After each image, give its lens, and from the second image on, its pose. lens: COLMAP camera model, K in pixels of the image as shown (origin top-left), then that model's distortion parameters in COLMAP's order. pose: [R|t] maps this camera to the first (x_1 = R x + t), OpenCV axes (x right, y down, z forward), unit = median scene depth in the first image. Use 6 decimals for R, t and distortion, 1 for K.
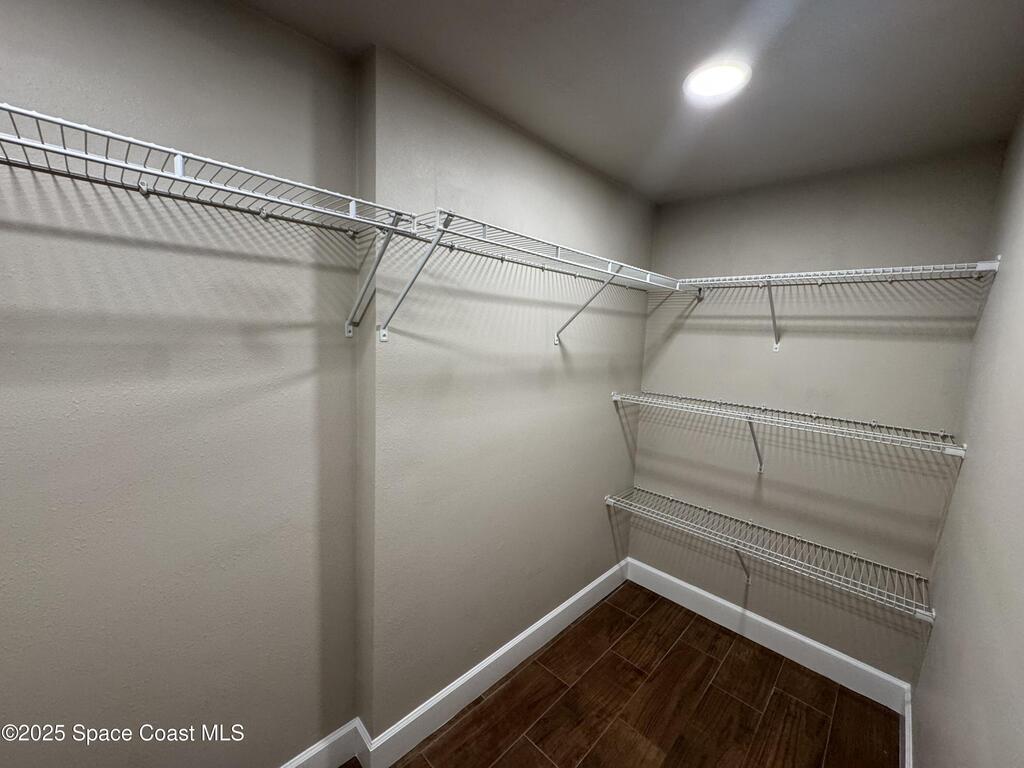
lens RADIAL K [[408.3, 0, 512.6], [0, 408.3, 383.0], [0, 0, 1]] dist [0.001567, -0.000970]
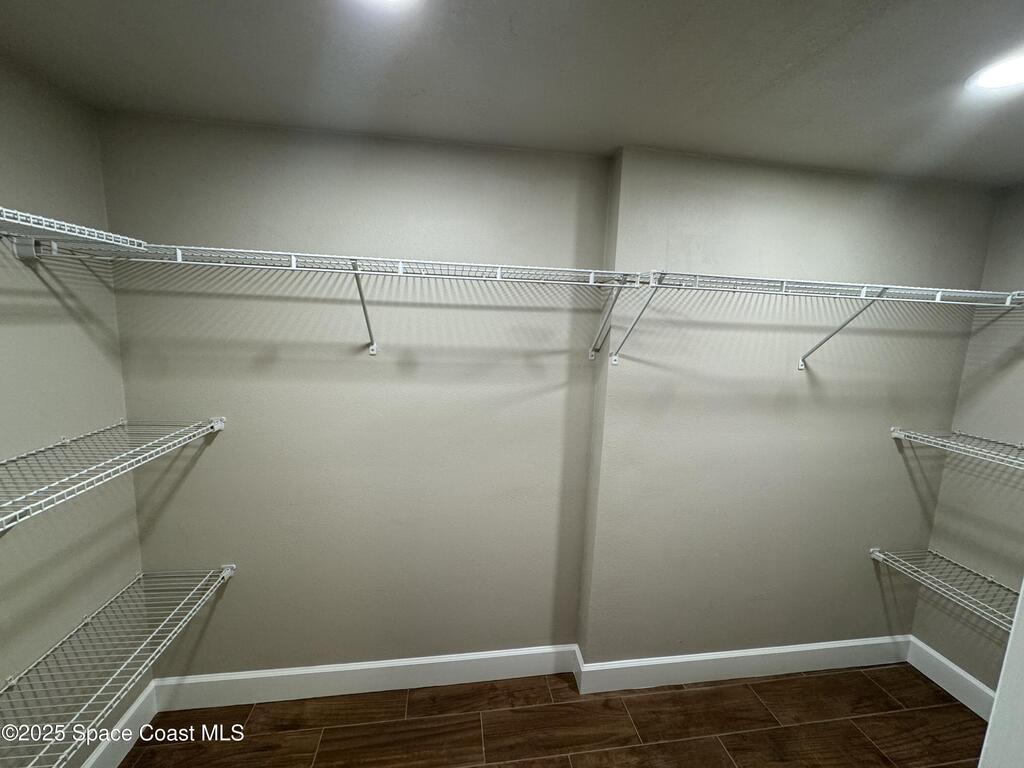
lens RADIAL K [[408.3, 0, 511.8], [0, 408.3, 385.3], [0, 0, 1]] dist [0.001567, -0.000970]
pose [[0.796207, 0.080892, -0.599593, 0.188233], [-0.076788, 0.996518, 0.032474, -0.047937], [0.600132, 0.020185, 0.799646, -0.214684]]
